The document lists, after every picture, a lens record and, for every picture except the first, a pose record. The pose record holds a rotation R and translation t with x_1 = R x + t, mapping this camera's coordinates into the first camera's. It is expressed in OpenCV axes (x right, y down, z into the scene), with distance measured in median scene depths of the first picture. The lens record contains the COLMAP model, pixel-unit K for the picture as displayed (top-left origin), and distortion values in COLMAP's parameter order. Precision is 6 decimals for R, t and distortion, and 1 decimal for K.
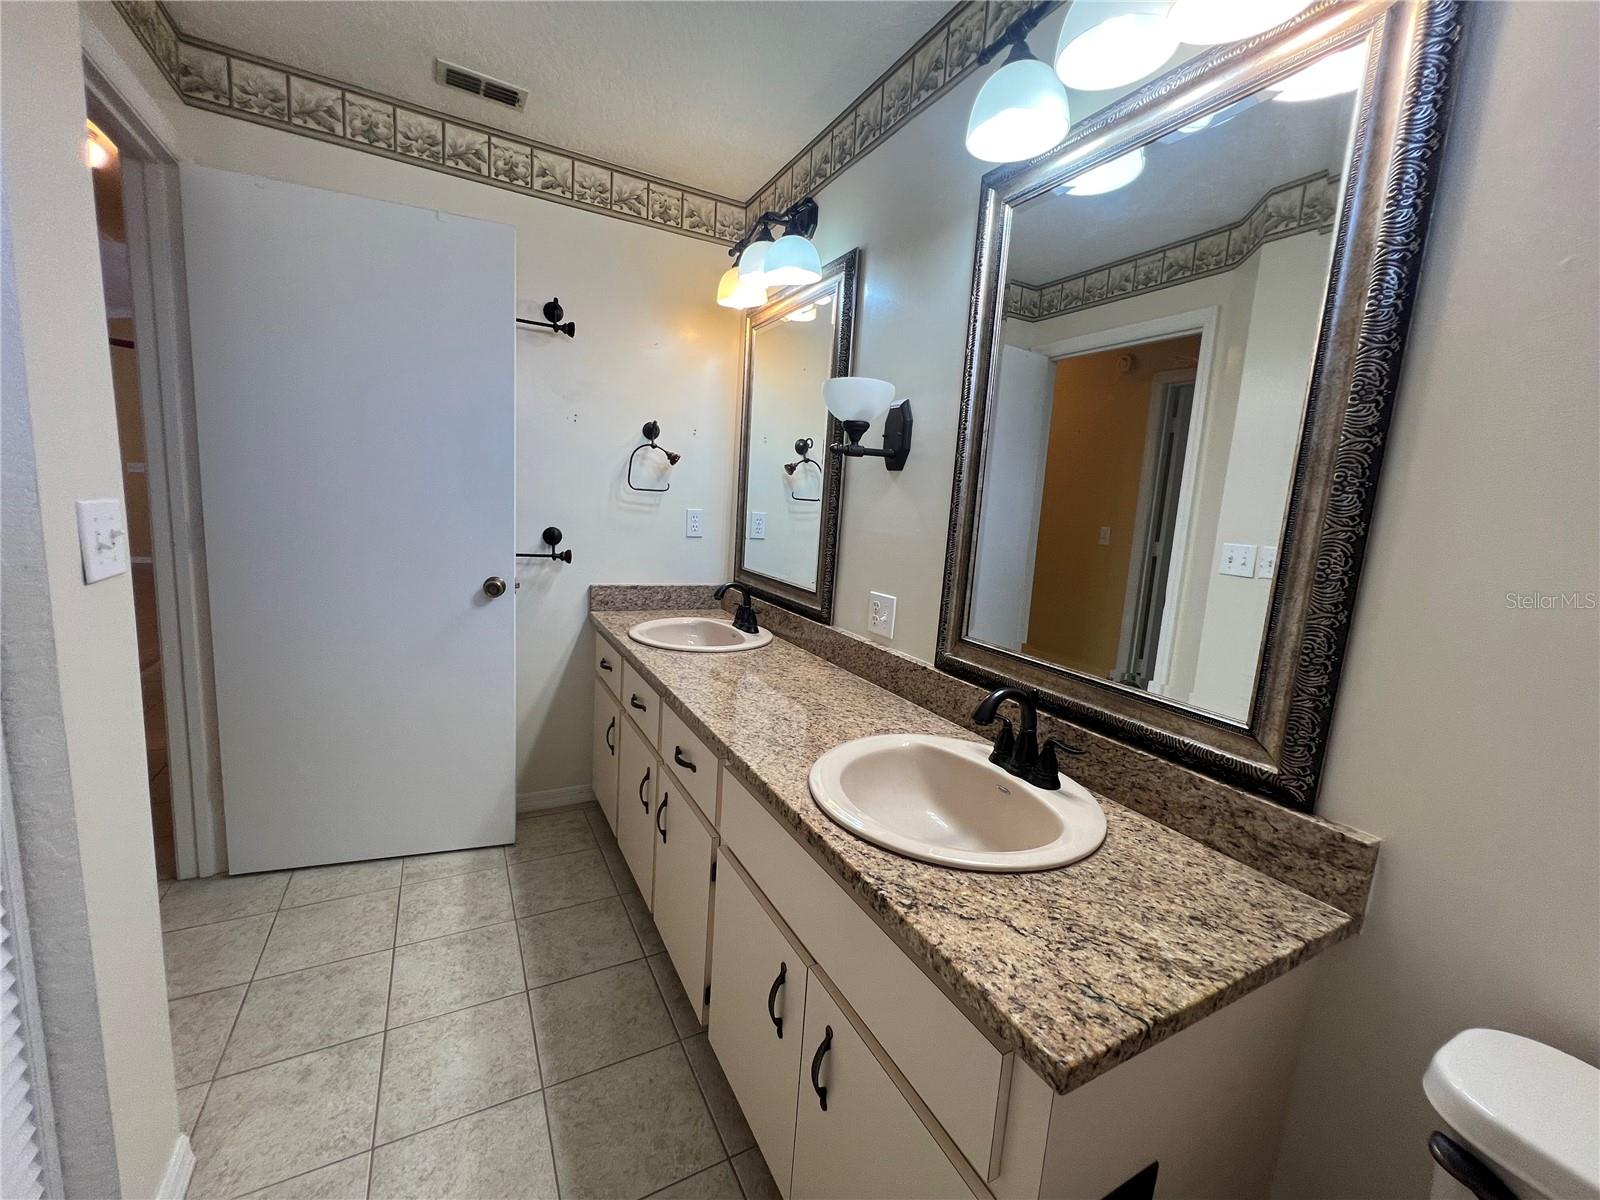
lens RADIAL K [[647.3, 0, 802.7], [0, 647.3, 598.6], [0, 0, 1]] dist [-0.001468, 0.000349]
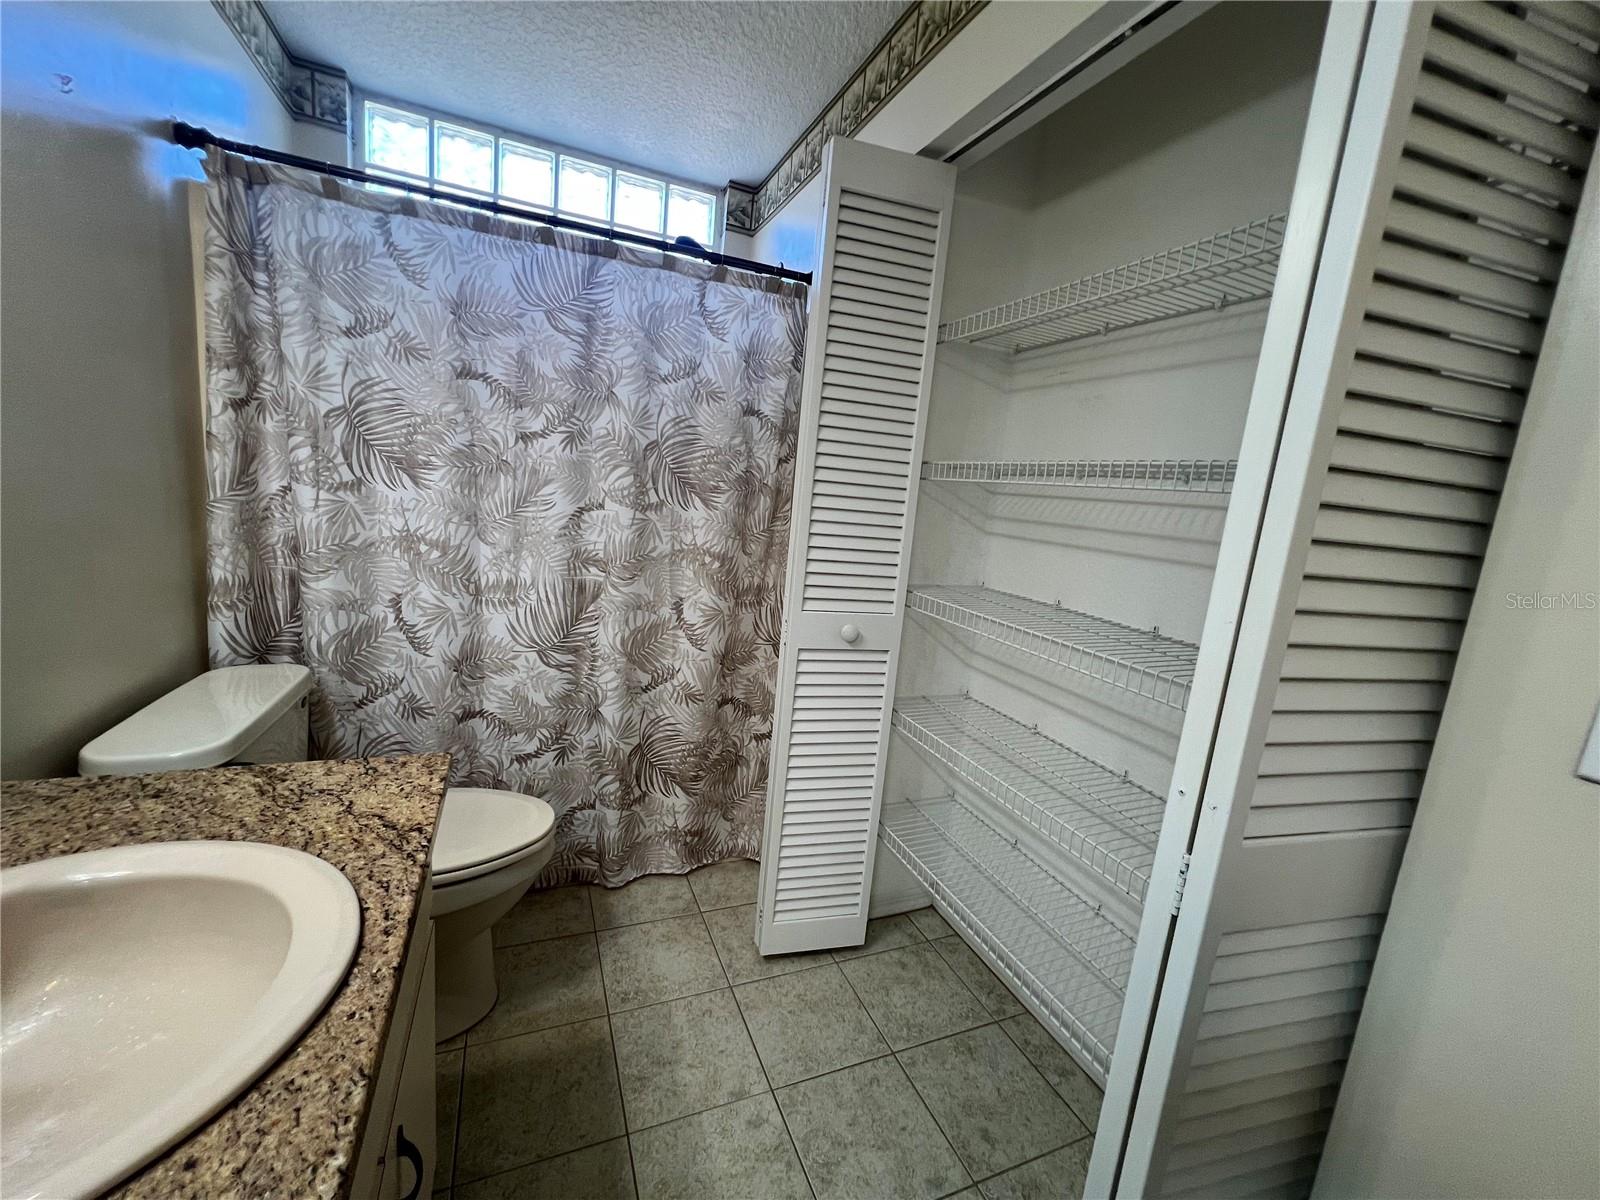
lens RADIAL K [[649.2, 0, 803.3], [0, 649.2, 600.0], [0, 0, 1]] dist [-0.000026, 0.000773]
pose [[-0.983179, -0.170101, 0.066518, -0.249730], [-0.140674, 0.937525, 0.318210, -0.163148], [-0.116490, 0.303500, -0.945684, 0.982500]]
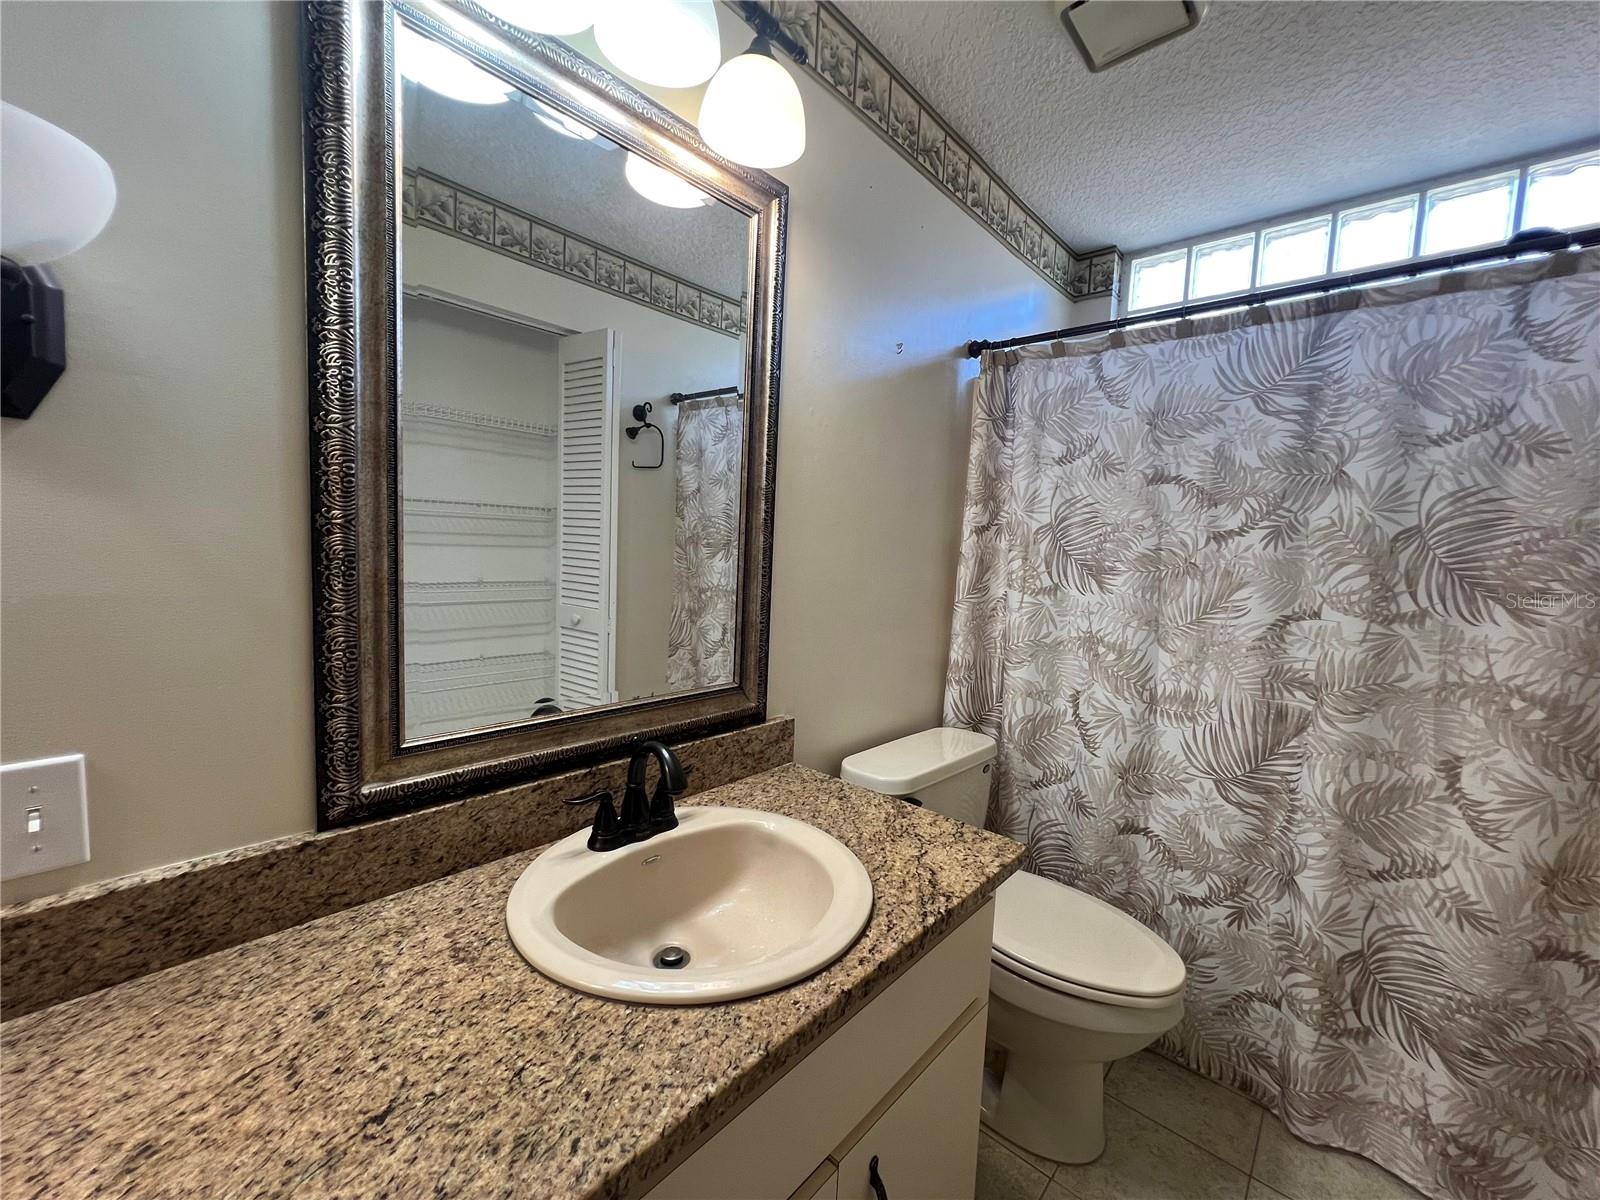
lens RADIAL K [[650.9, 0, 795.9], [0, 650.9, 599.6], [0, 0, 1]] dist [-0.001847, 0.000246]
pose [[-0.331836, -0.161904, 0.929340, -0.399661], [0.077842, 0.977102, 0.198020, -0.158530], [-0.940120, 0.138052, -0.311634, 0.834880]]
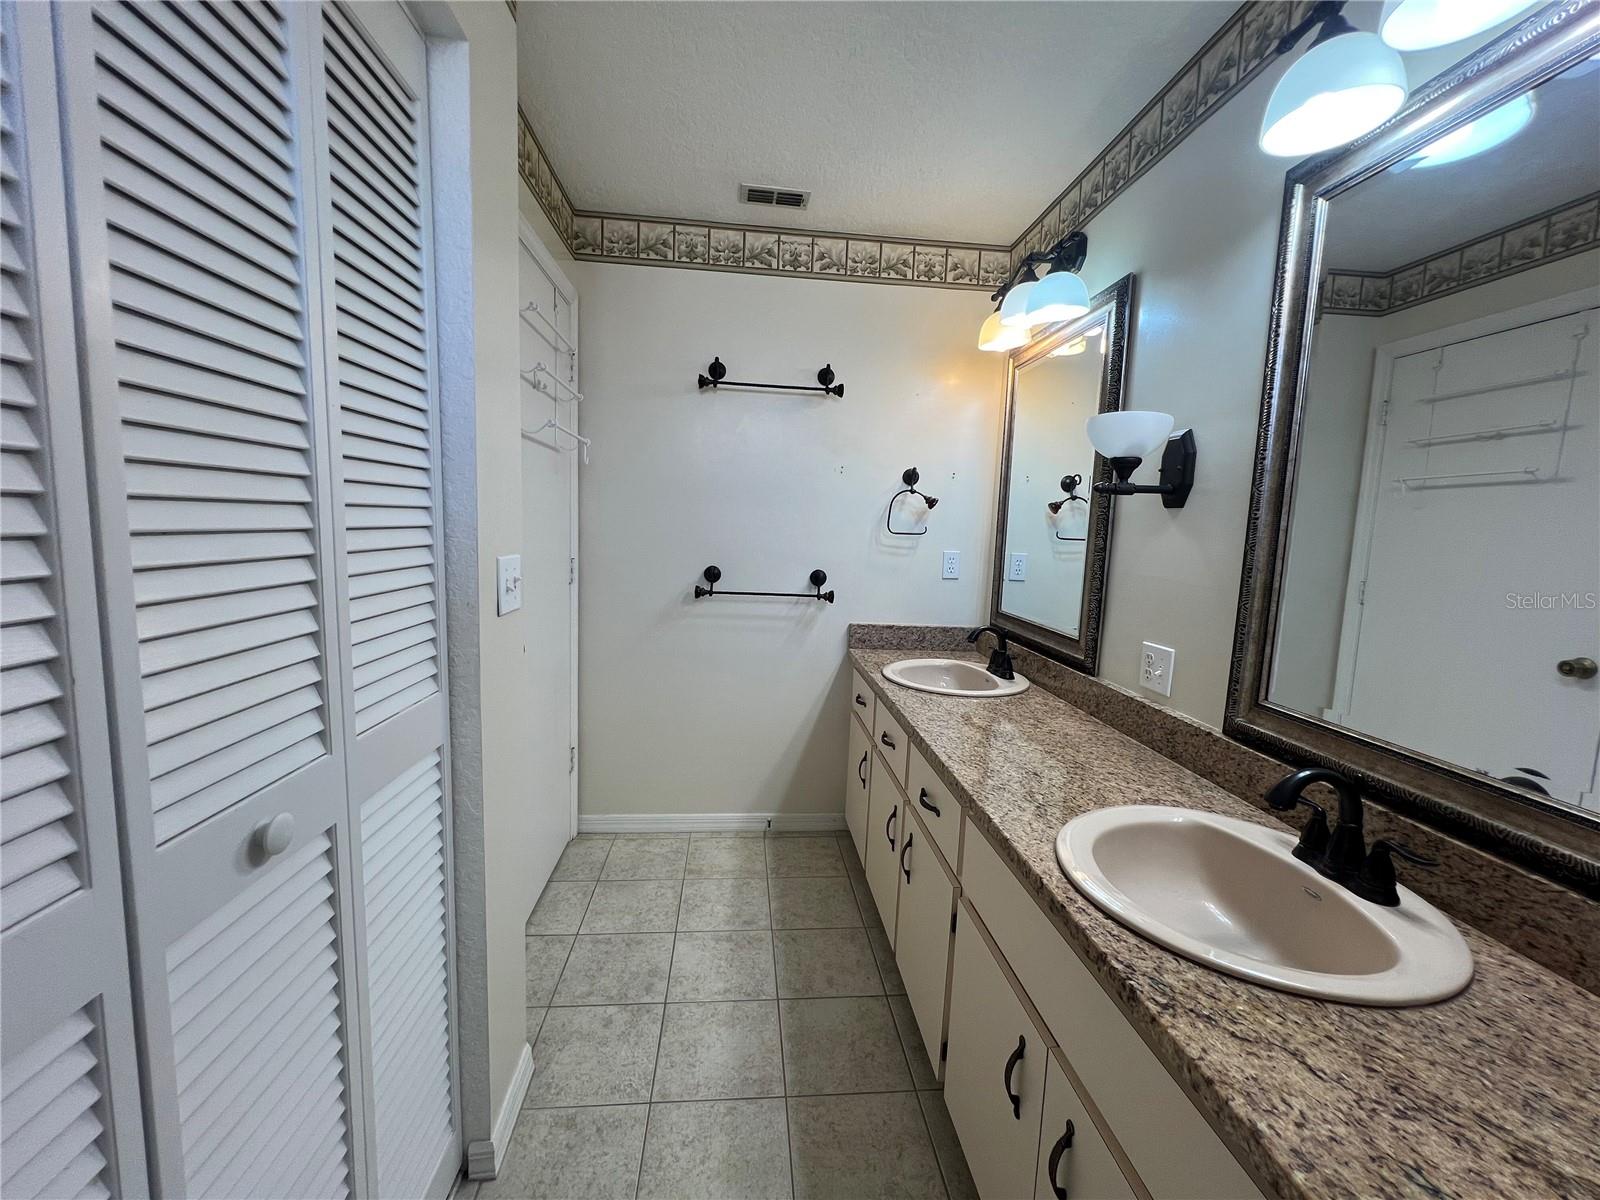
lens RADIAL K [[649.2, 0, 803.3], [0, 649.2, 600.0], [0, 0, 1]] dist [-0.000026, 0.000773]
pose [[0.921144, 0.016550, -0.388869, 0.024938], [-0.038327, 0.998097, -0.048311, -0.008958], [0.387329, 0.059406, 0.920025, -0.021695]]
